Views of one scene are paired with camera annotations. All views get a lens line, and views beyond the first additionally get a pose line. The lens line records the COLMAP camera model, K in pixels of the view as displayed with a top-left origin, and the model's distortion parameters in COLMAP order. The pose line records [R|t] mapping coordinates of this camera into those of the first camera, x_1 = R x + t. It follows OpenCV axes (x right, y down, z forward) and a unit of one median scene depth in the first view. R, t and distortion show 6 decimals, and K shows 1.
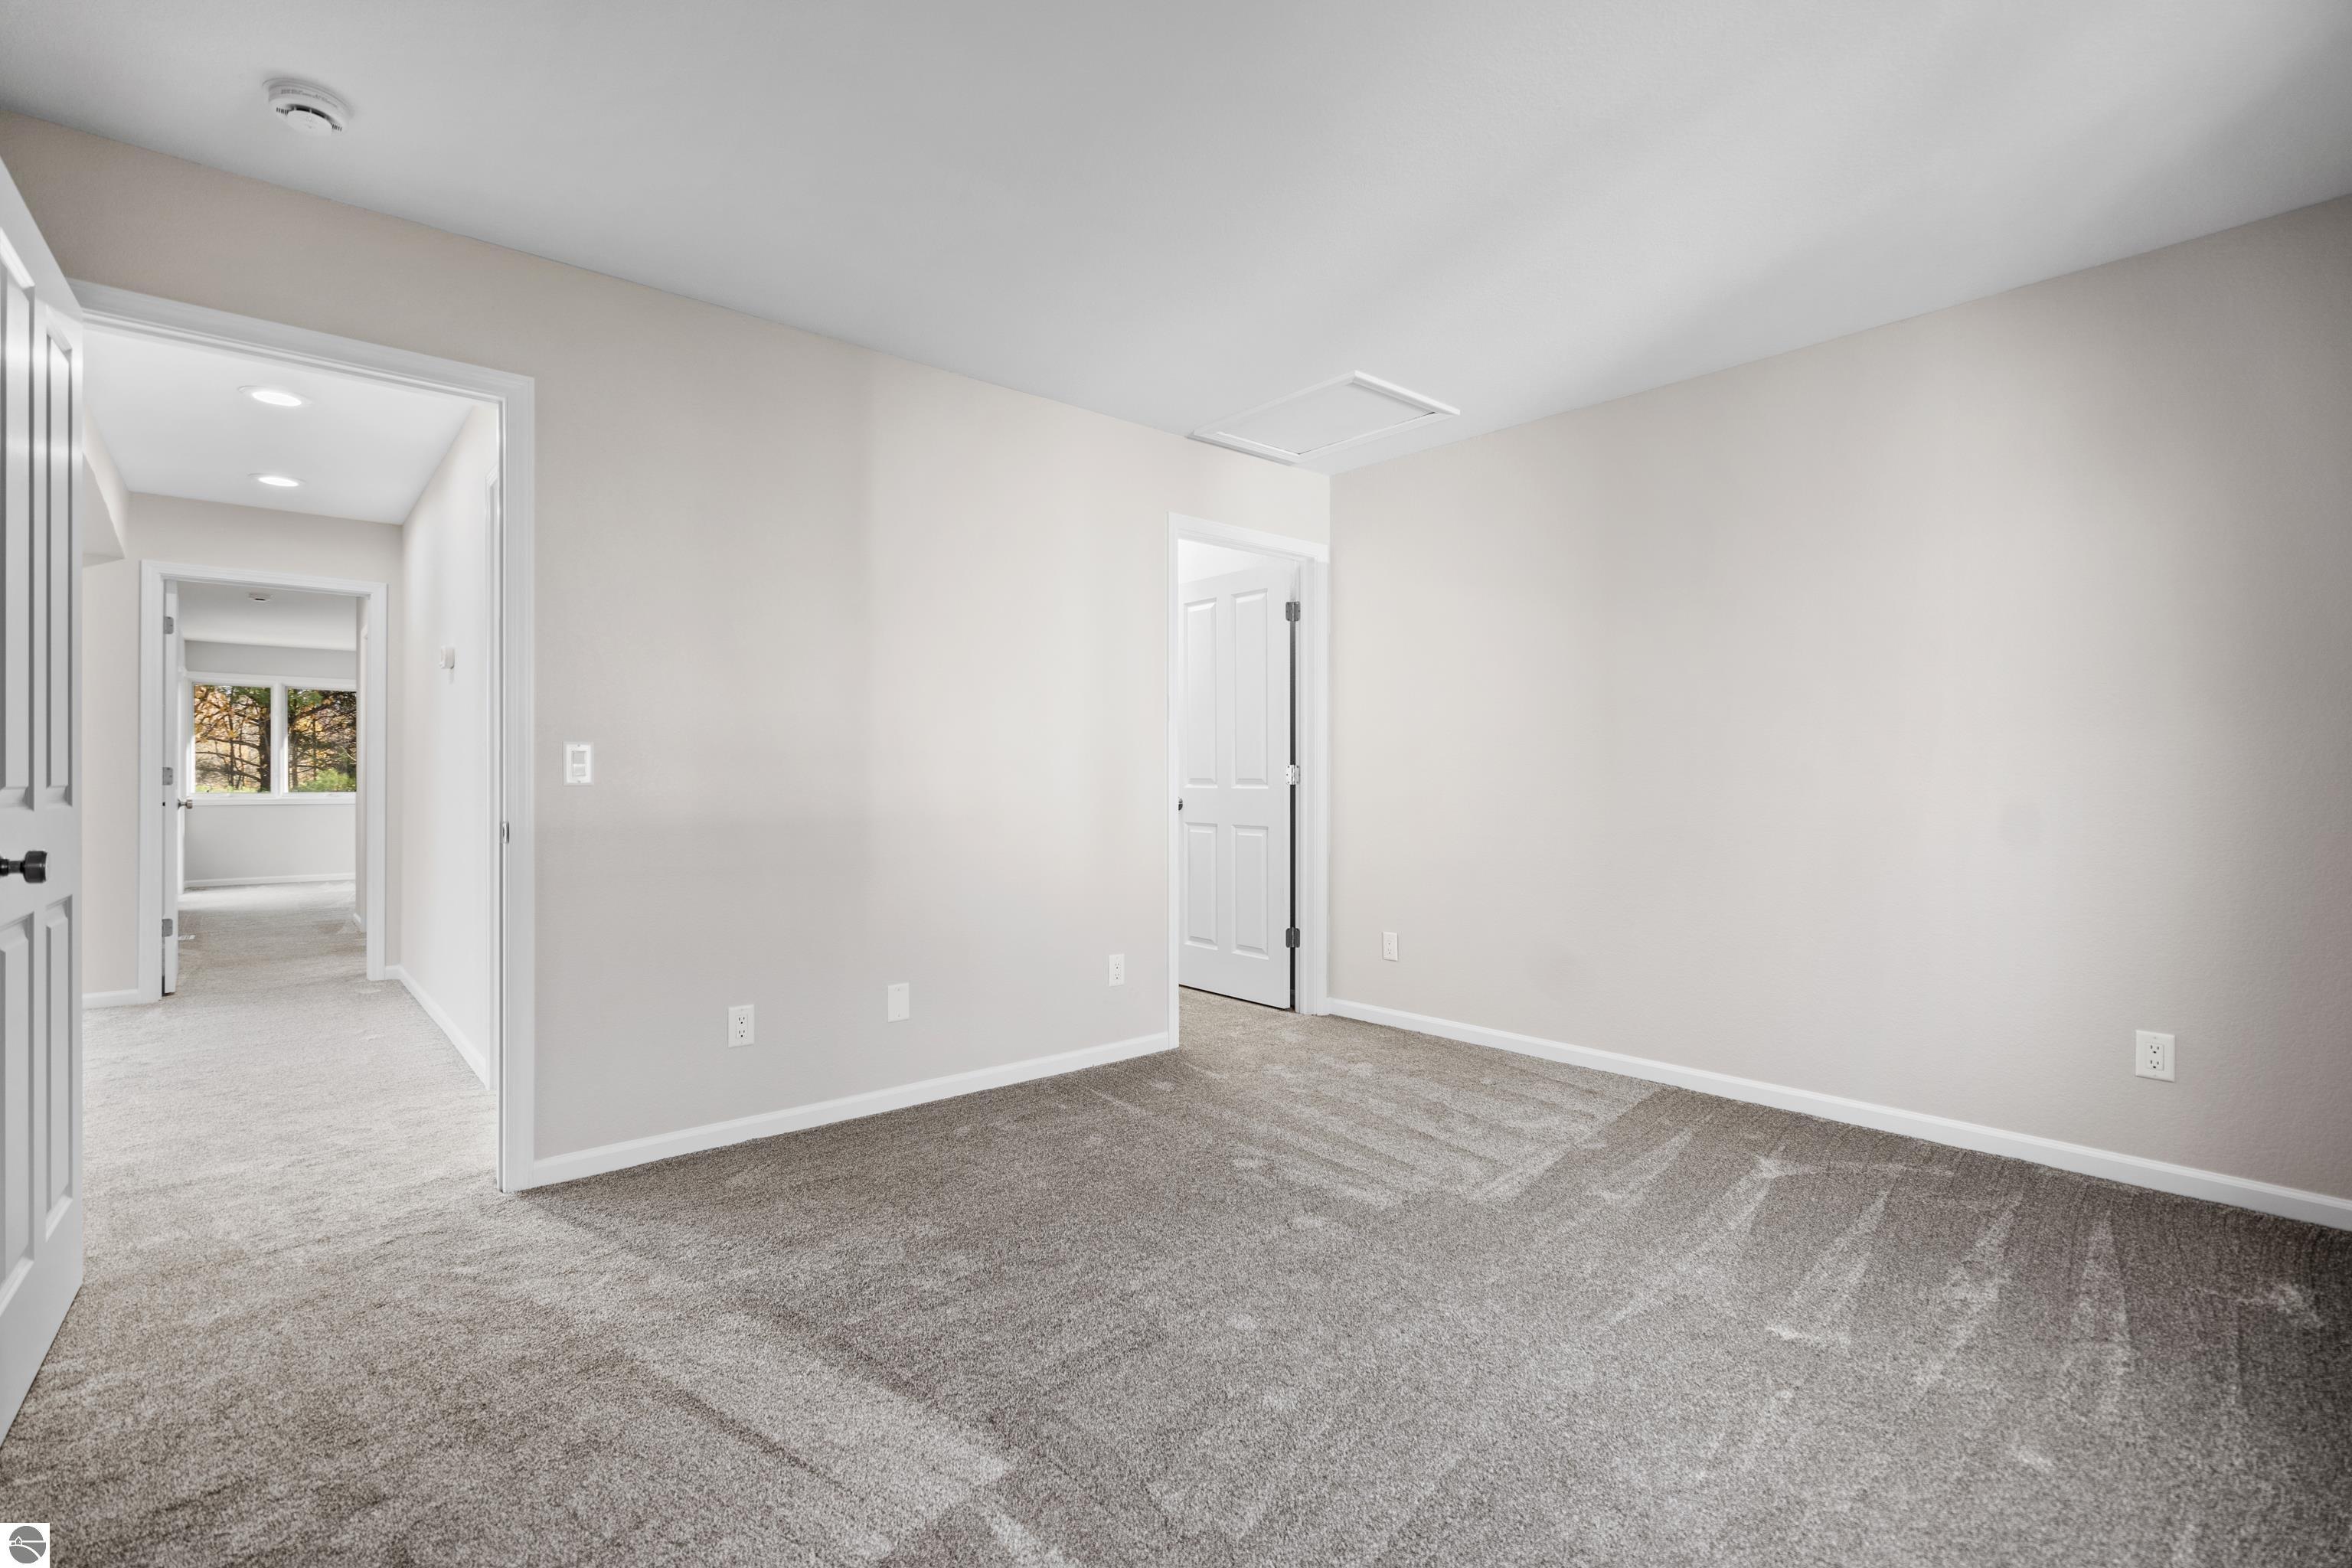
lens RADIAL K [[1079.0, 0, 1192.6], [0, 1079.0, 776.3], [0, 0, 1]] dist [-0.008257, 0.002290]
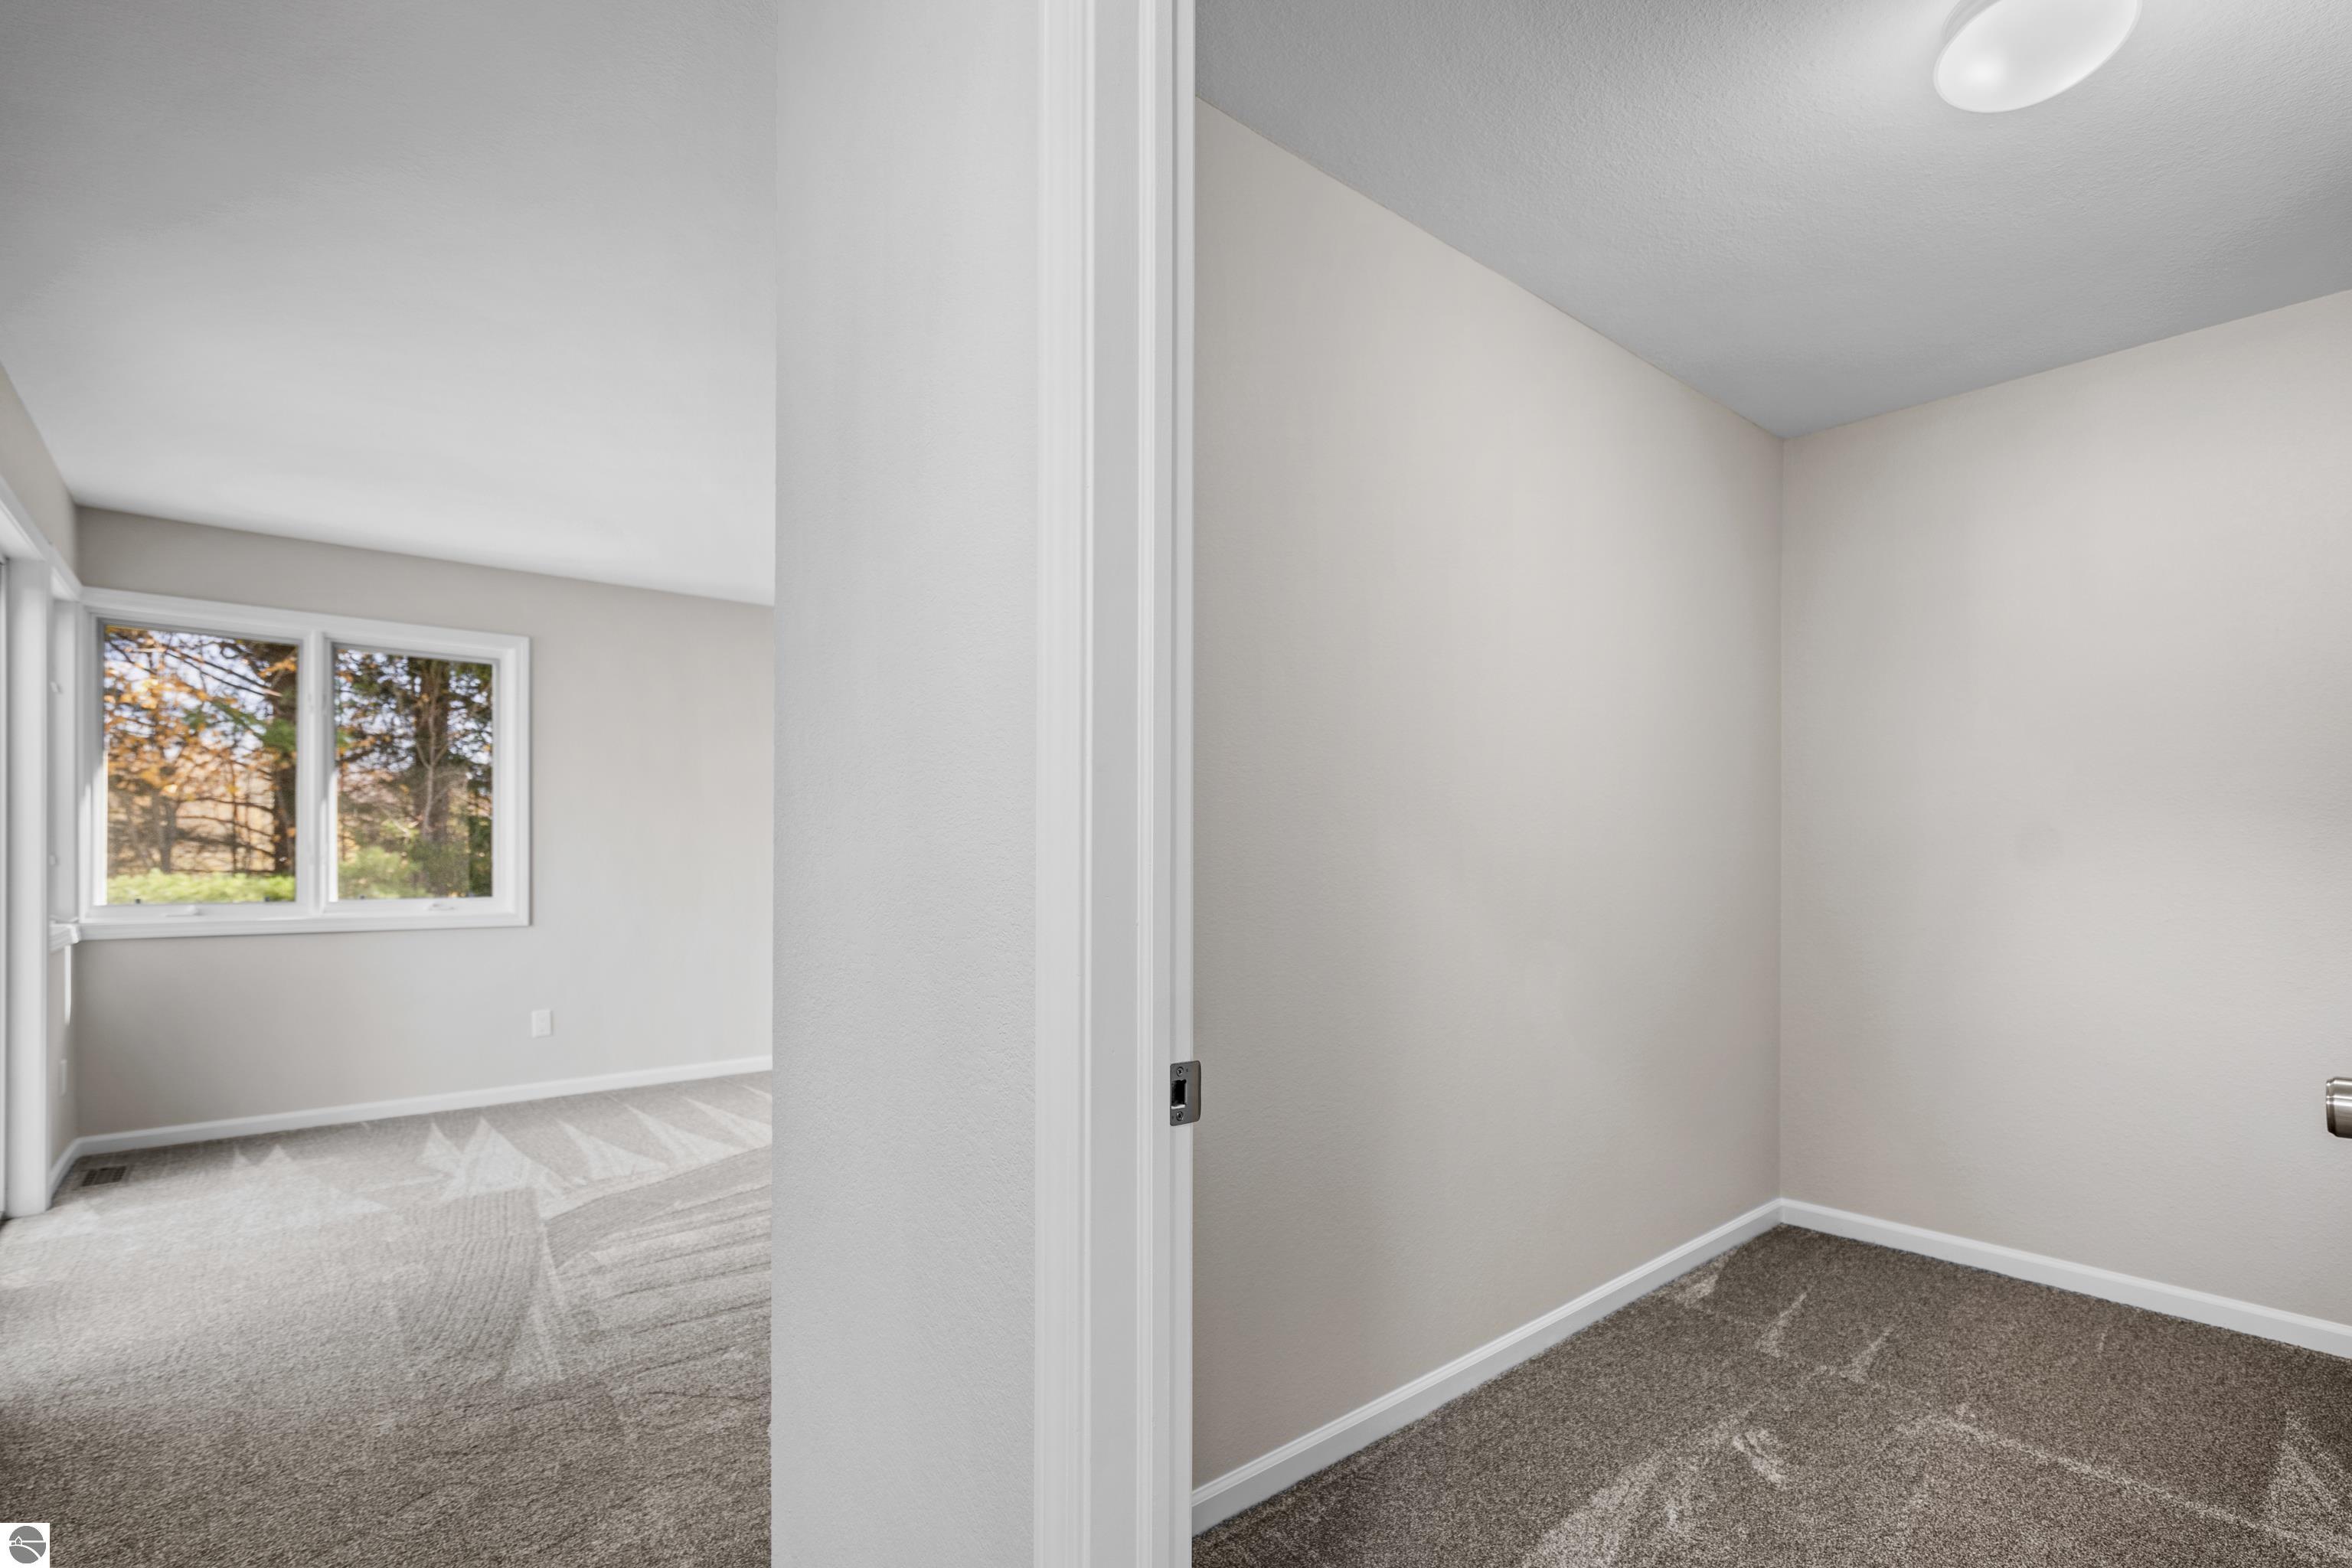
lens RADIAL K [[1079.0, 0, 1167.6], [0, 1079.0, 884.0], [0, 0, 1]] dist [-0.008257, 0.002290]
pose [[0.999574, 0.019281, -0.021903, -0.249469], [-0.018887, 0.999659, 0.018058, -0.002358], [0.022244, -0.017637, 0.999597, 0.288830]]
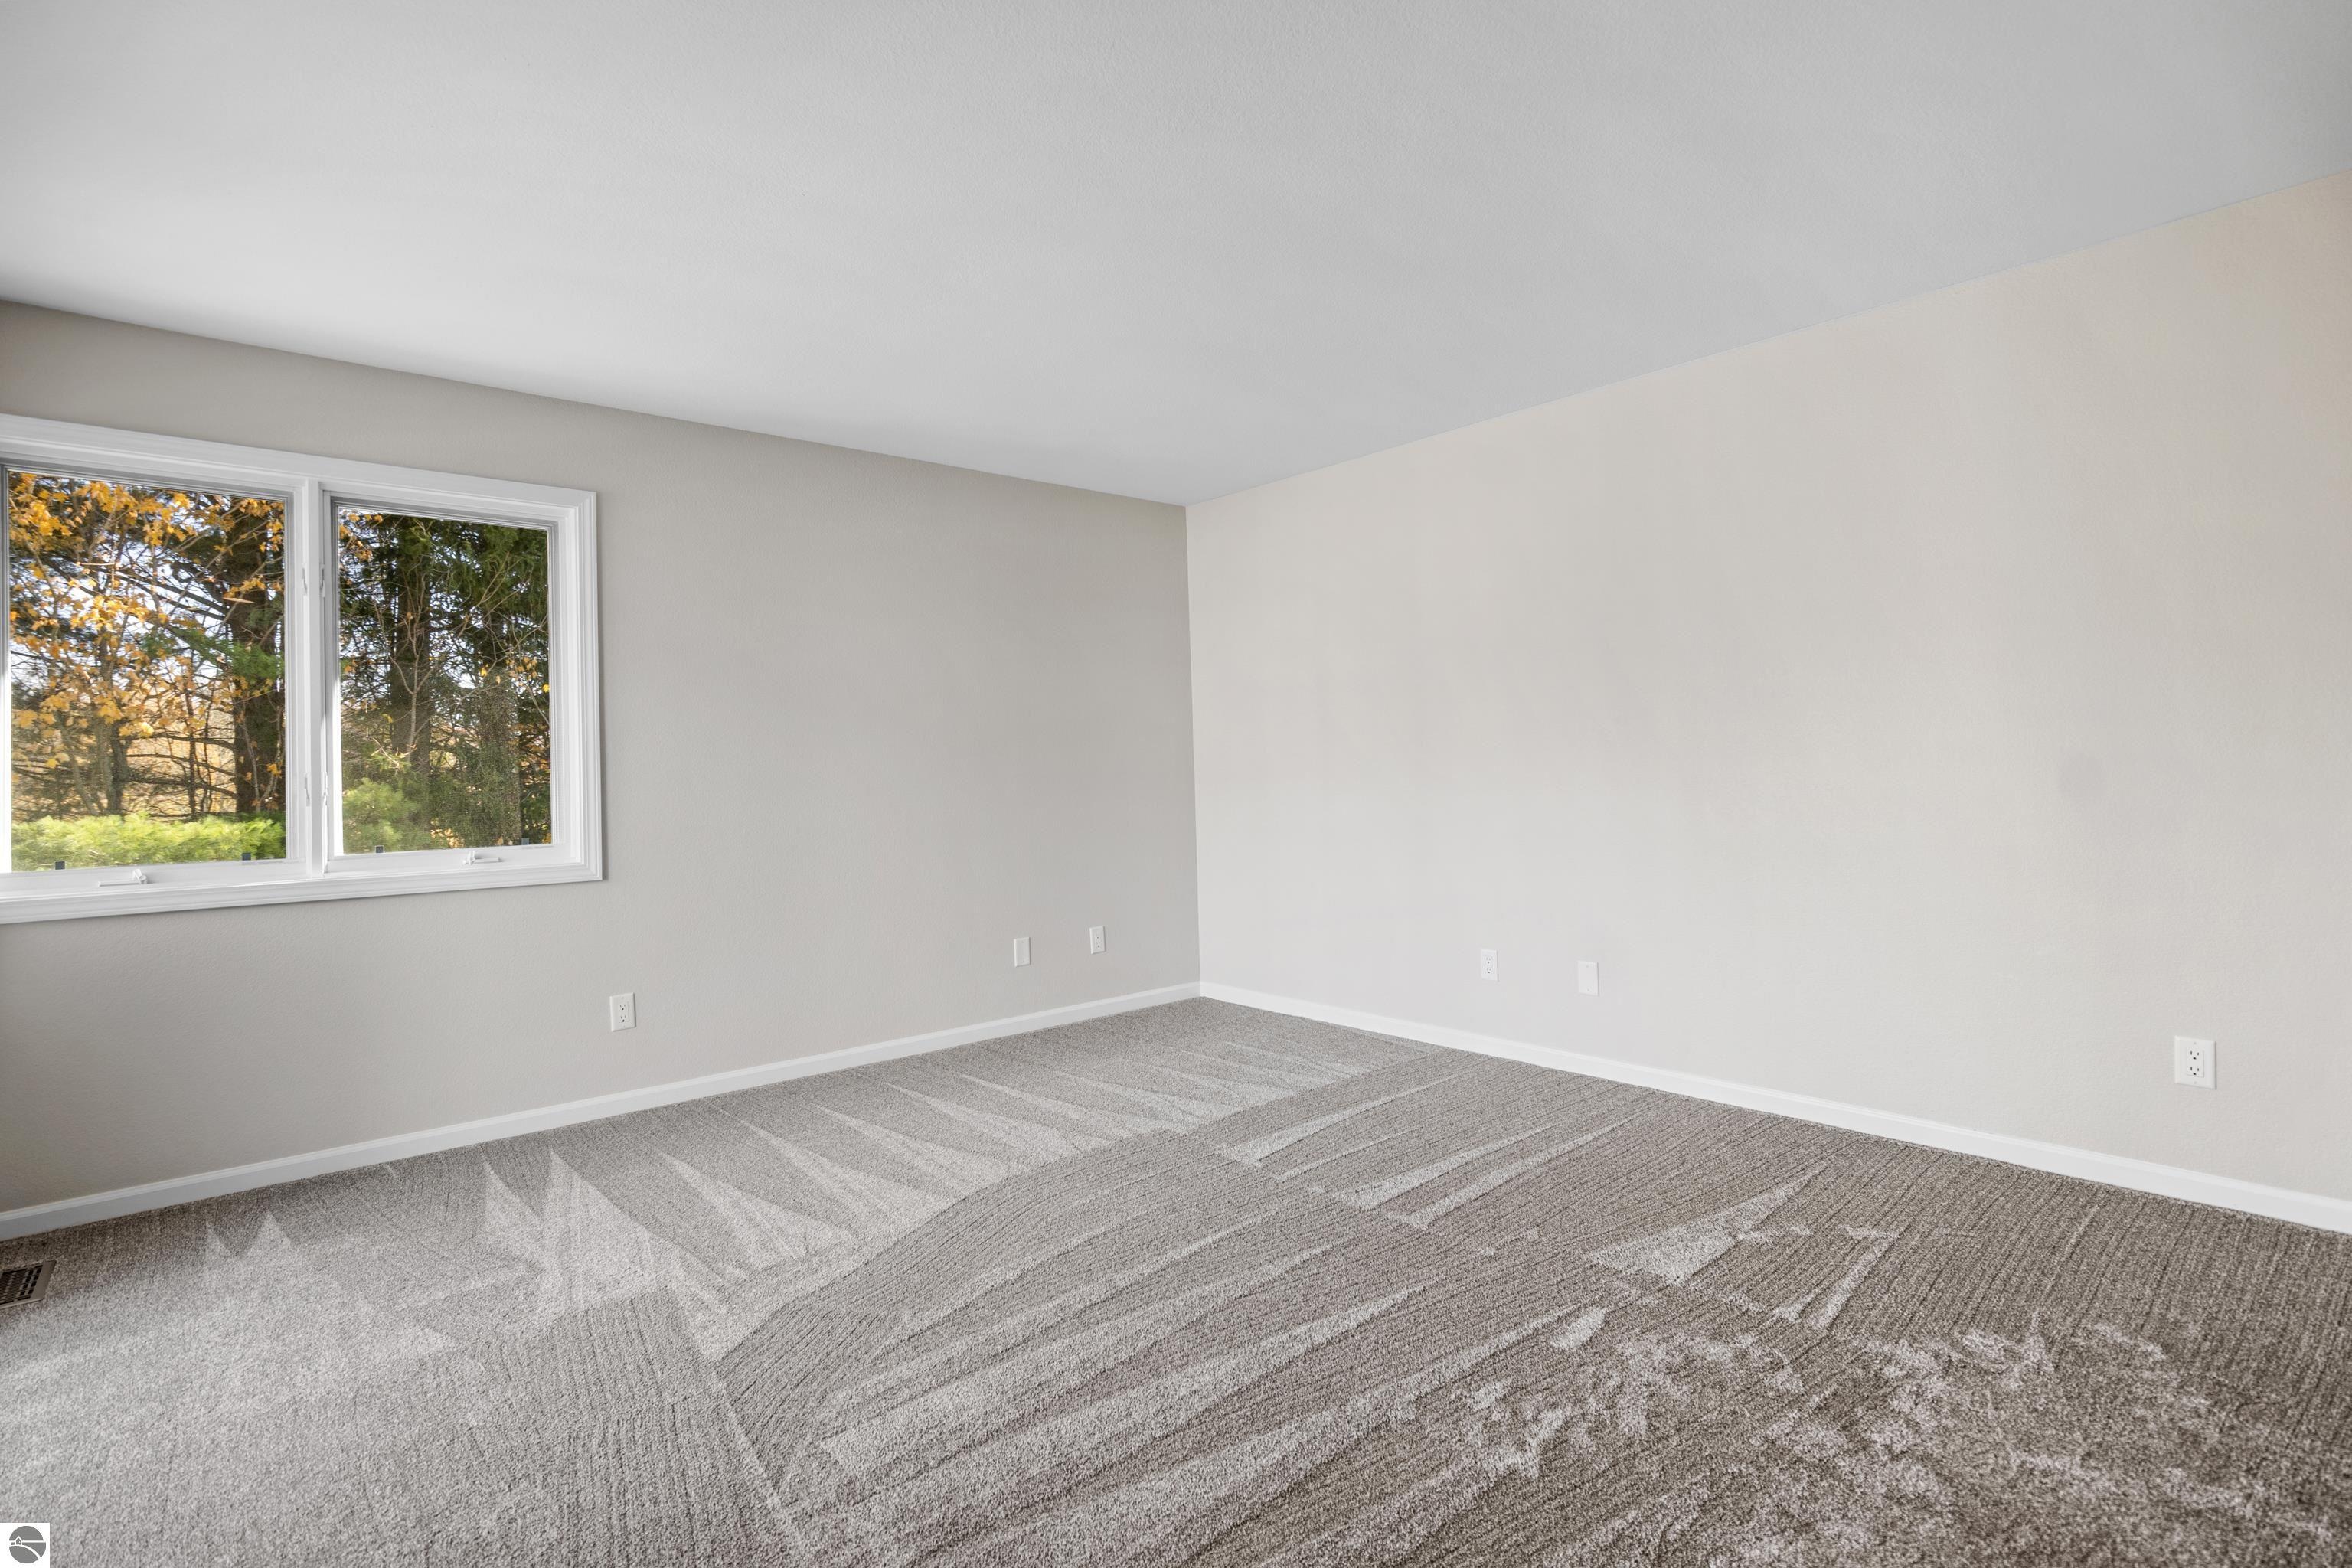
lens RADIAL K [[1079.0, 0, 1156.8], [0, 1079.0, 780.3], [0, 0, 1]] dist [-0.008257, 0.002290]
pose [[0.999957, -0.008106, -0.004584, -0.297911], [0.008104, 0.999967, -0.000336, -0.001953], [0.004587, 0.000299, 0.999989, 0.340834]]
